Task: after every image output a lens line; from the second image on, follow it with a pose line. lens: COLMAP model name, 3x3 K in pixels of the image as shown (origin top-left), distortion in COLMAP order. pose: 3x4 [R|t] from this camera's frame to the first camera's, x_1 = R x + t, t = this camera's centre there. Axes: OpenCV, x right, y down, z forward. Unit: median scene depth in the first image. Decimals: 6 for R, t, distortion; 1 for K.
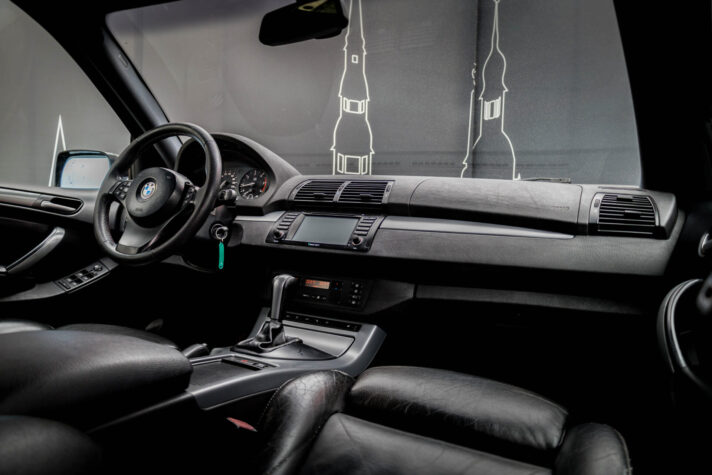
lens RADIAL K [[537.8, 0, 357.9], [0, 537.8, 236.2], [0, 0, 1]] dist [-0.012218, 0.004178]
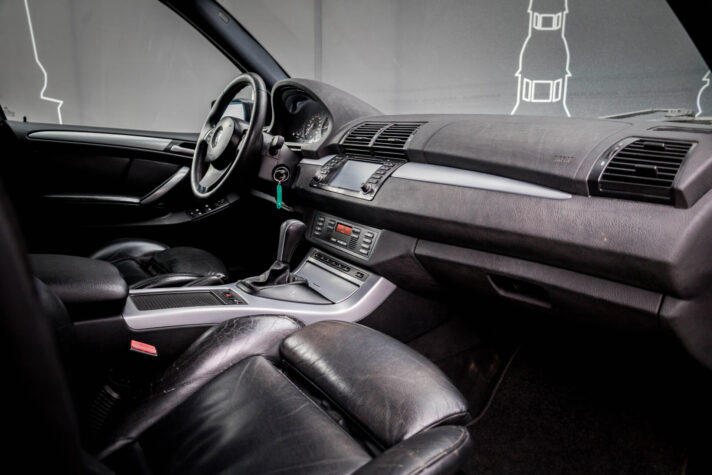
lens RADIAL K [[537.8, 0, 357.4], [0, 537.8, 237.0], [0, 0, 1]] dist [-0.012218, 0.004178]
pose [[0.856956, 0.082612, -0.508725, 0.428113], [-0.010556, 0.989676, 0.142933, -0.039120], [0.515281, -0.117117, 0.848981, 0.143071]]
